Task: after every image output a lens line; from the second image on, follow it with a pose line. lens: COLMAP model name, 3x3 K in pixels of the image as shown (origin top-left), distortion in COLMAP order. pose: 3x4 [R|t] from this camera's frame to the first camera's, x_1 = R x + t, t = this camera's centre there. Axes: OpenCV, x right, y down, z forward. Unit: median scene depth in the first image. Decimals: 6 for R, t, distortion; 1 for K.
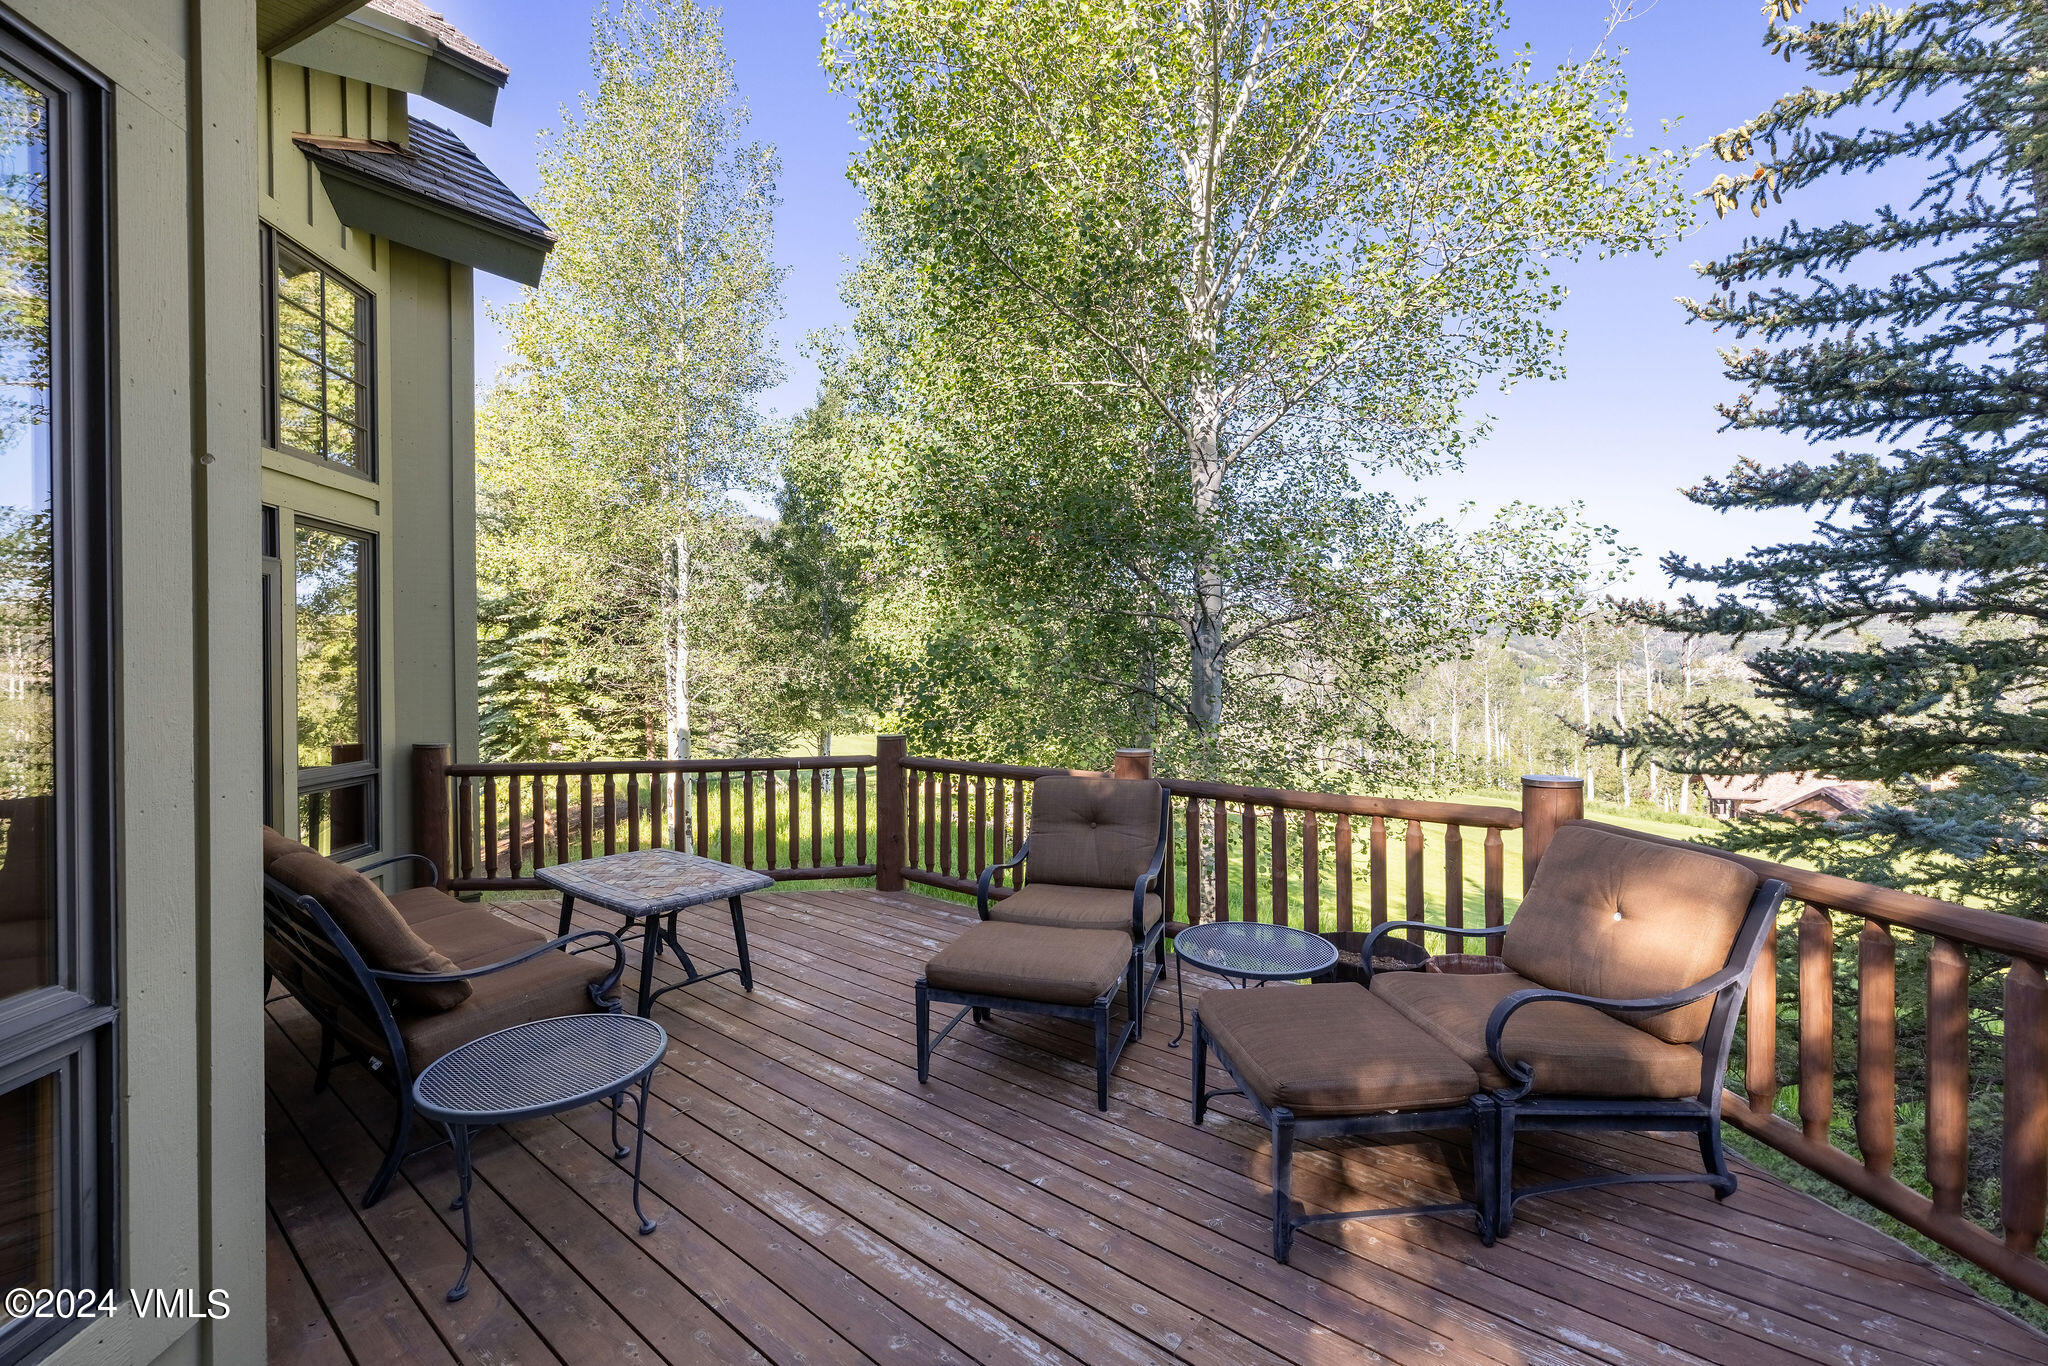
lens RADIAL K [[886.8, 0, 1023.2], [0, 886.8, 668.1], [0, 0, 1]] dist [0.015210, 0.000112]
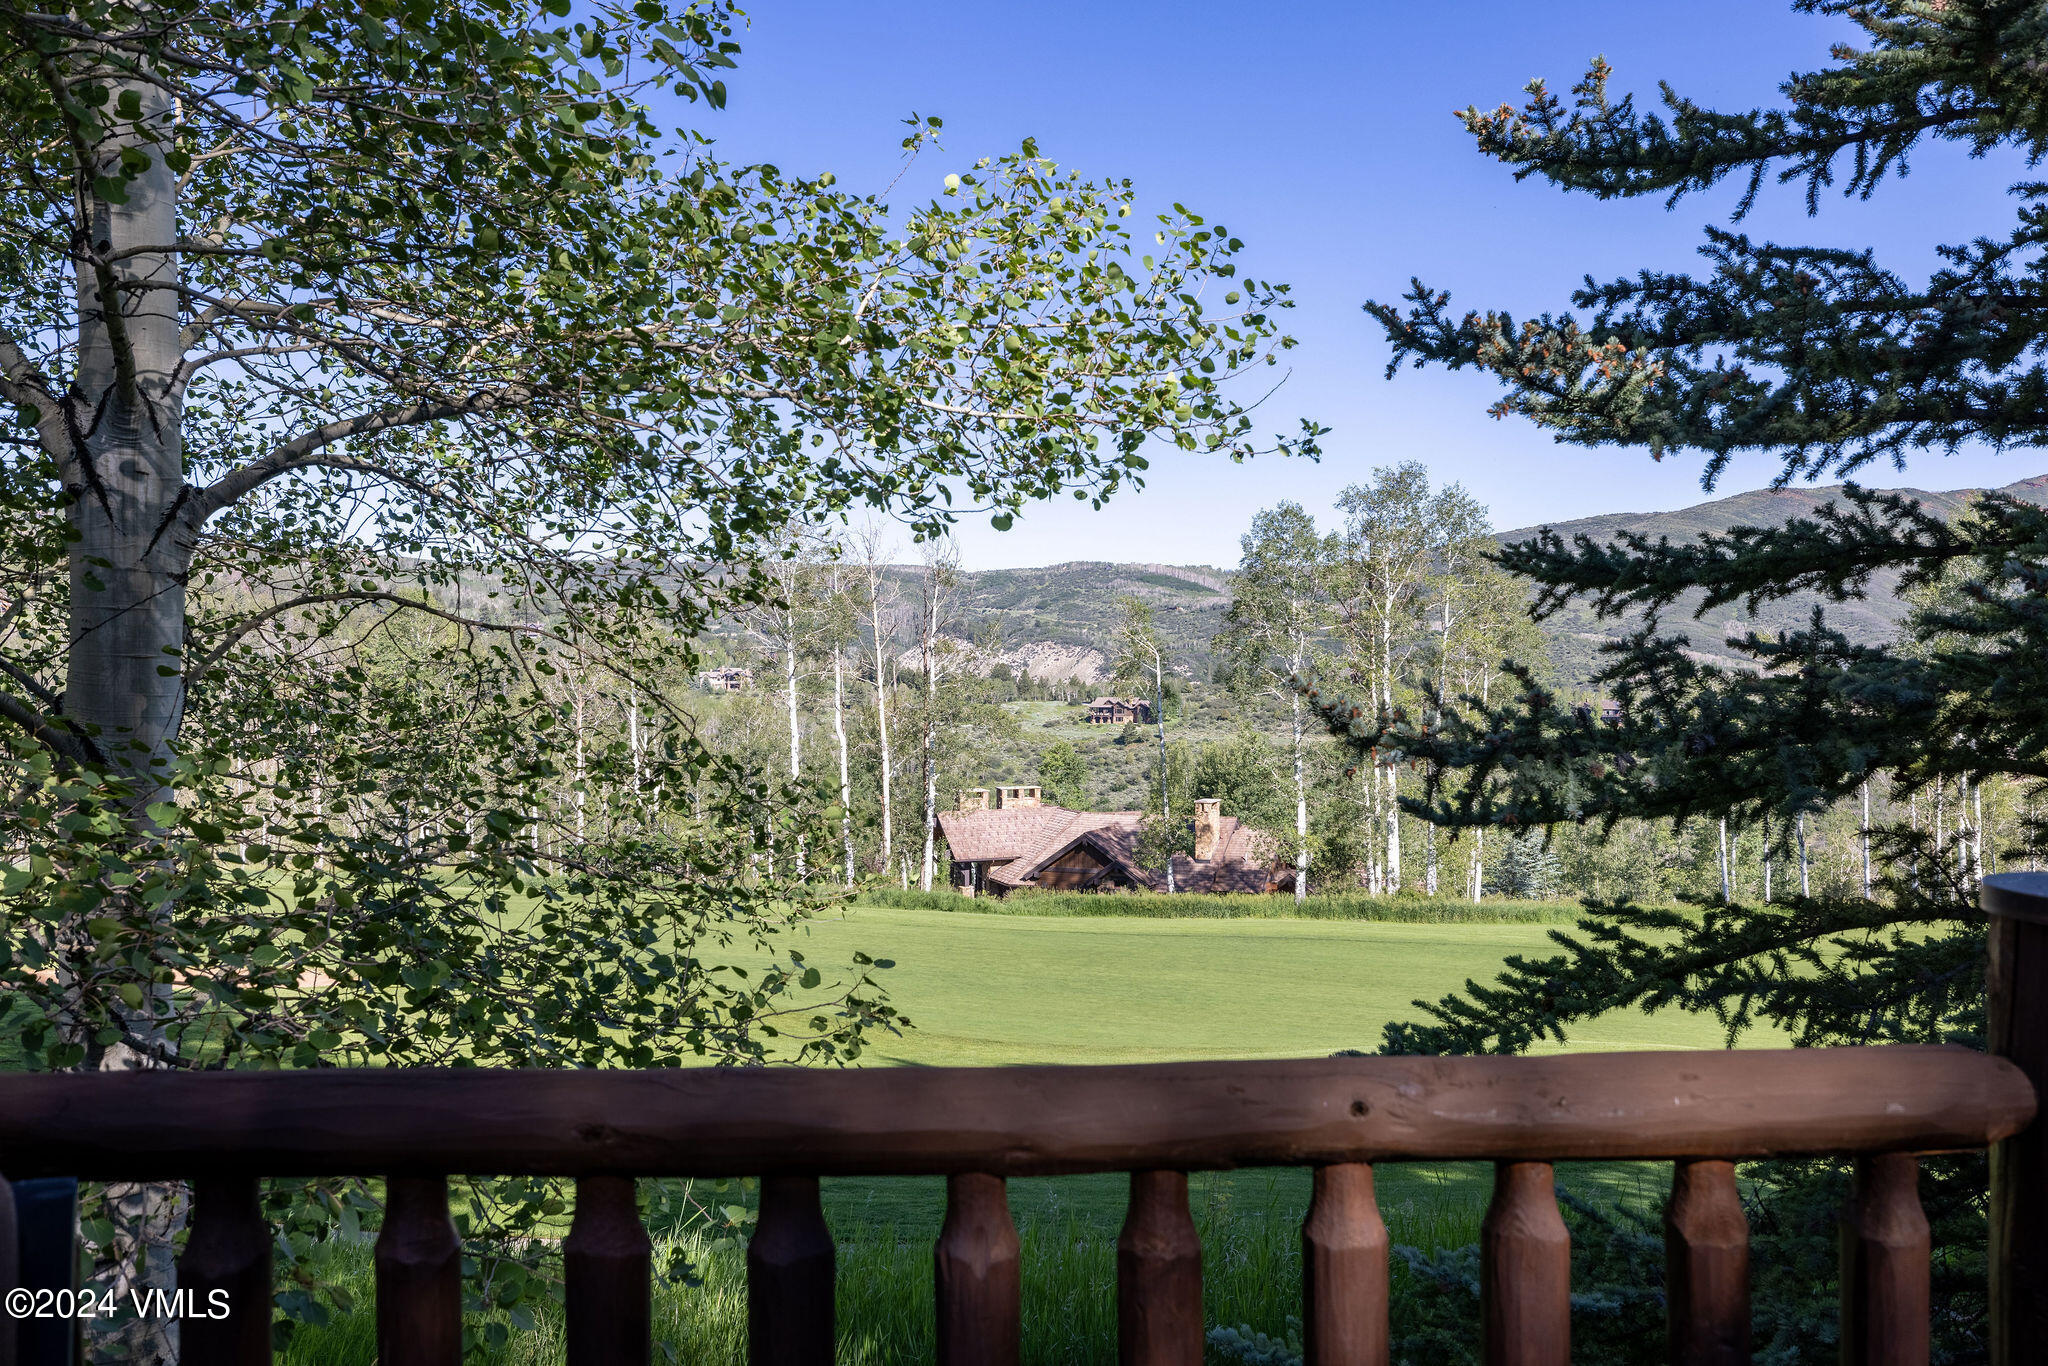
lens RADIAL K [[1721.7, 0, 1024.0], [0, 1721.7, 683.0], [0, 0, 1]] dist [-0.002785, -0.000866]
pose [[0.749626, -0.008003, 0.661814, 0.079730], [-0.000286, 0.999923, 0.012416, 0.044968], [-0.661862, -0.009497, 0.749565, 0.566745]]
